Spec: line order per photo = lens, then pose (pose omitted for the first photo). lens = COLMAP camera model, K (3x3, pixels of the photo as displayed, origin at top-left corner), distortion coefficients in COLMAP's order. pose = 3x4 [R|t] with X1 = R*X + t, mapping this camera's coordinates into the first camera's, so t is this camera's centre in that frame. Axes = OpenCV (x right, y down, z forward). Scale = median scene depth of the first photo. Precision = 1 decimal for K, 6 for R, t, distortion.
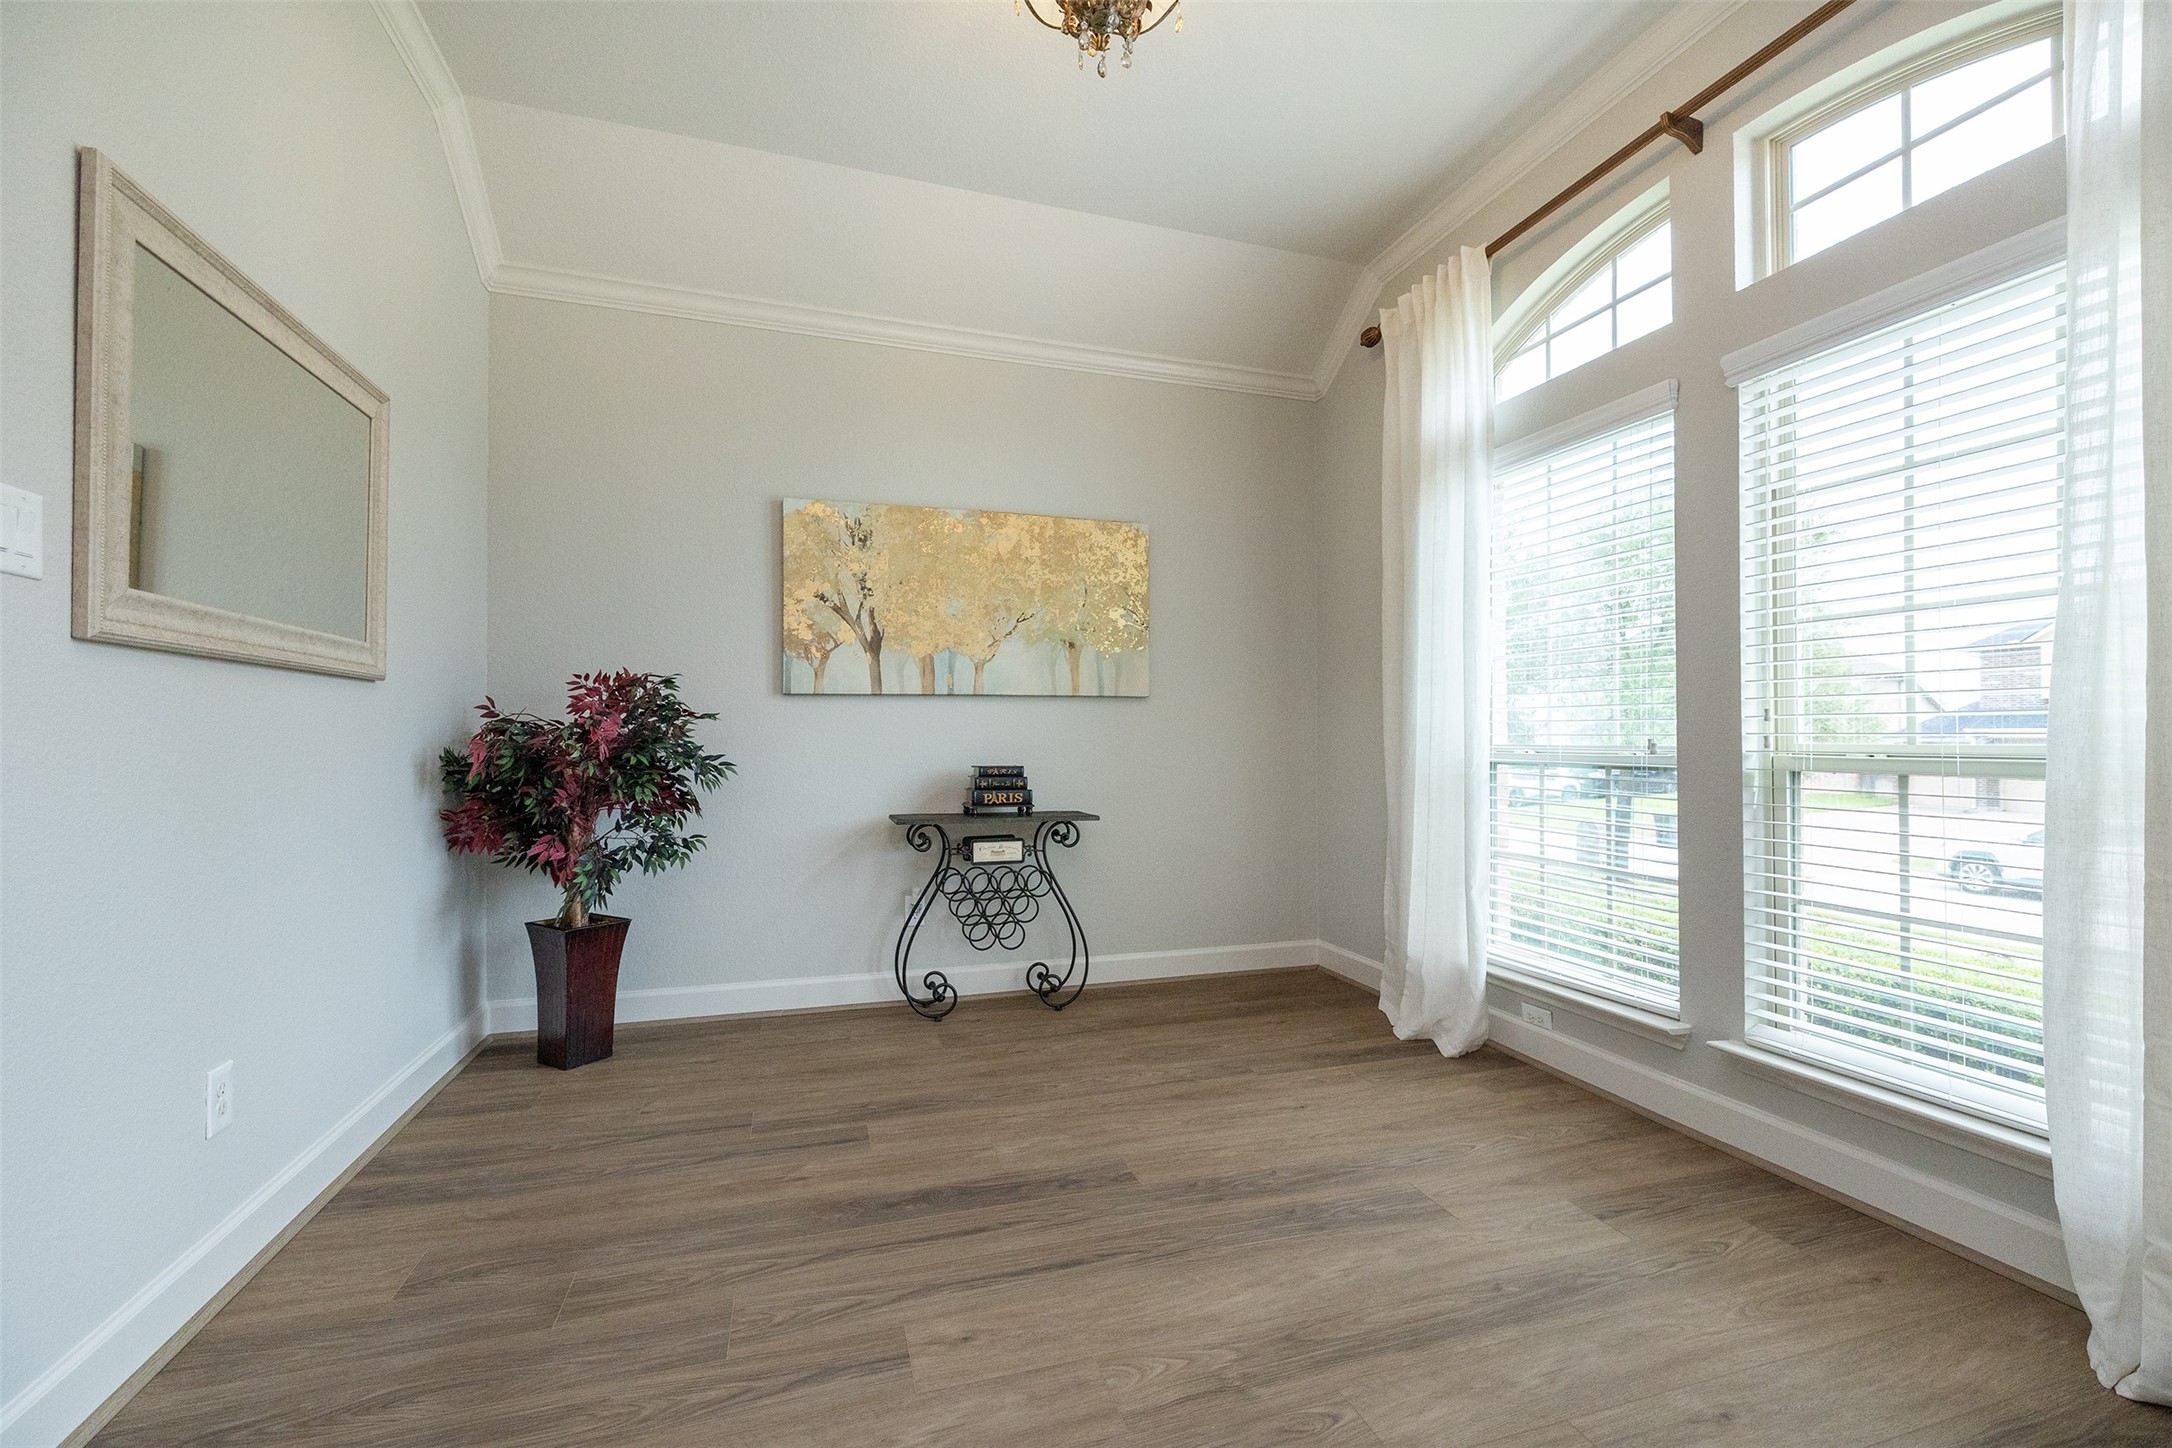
lens RADIAL K [[913.0, 0, 1089.5], [0, 913.0, 726.6], [0, 0, 1]] dist [0.000429, 0.000246]
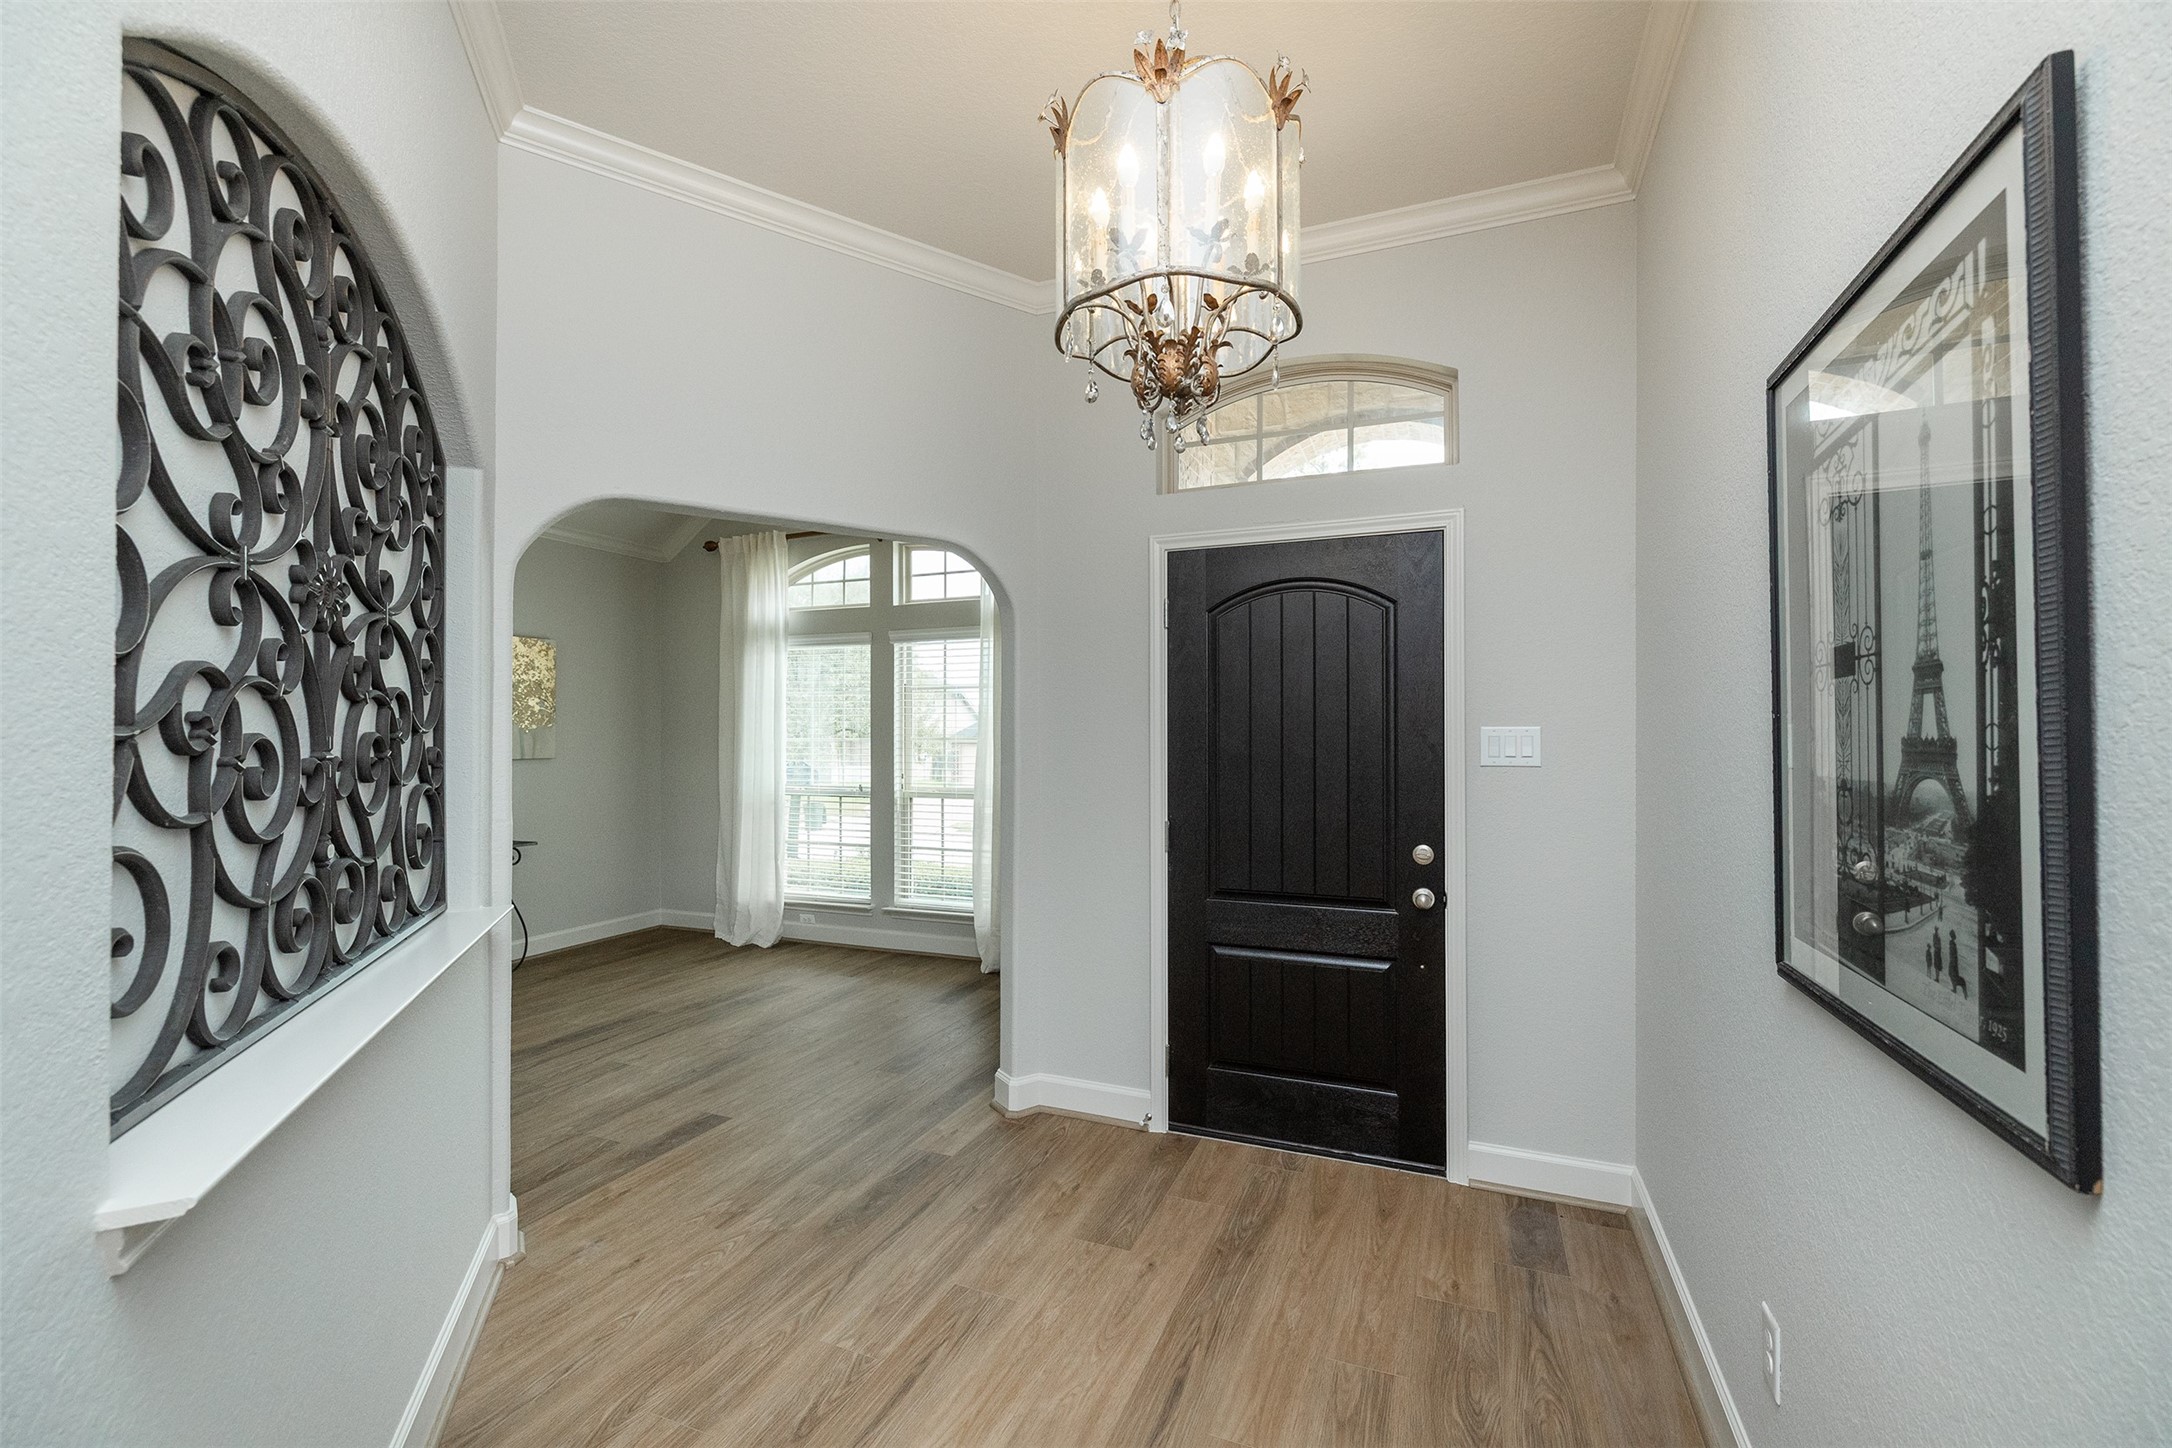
lens RADIAL K [[913.0, 0, 1092.3], [0, 913.0, 721.5], [0, 0, 1]] dist [0.000429, 0.000246]
pose [[0.647051, 0.005389, 0.762427, -0.850161], [-0.006763, 0.999976, -0.001328, -0.163312], [-0.762416, -0.004297, 0.647072, -1.042055]]
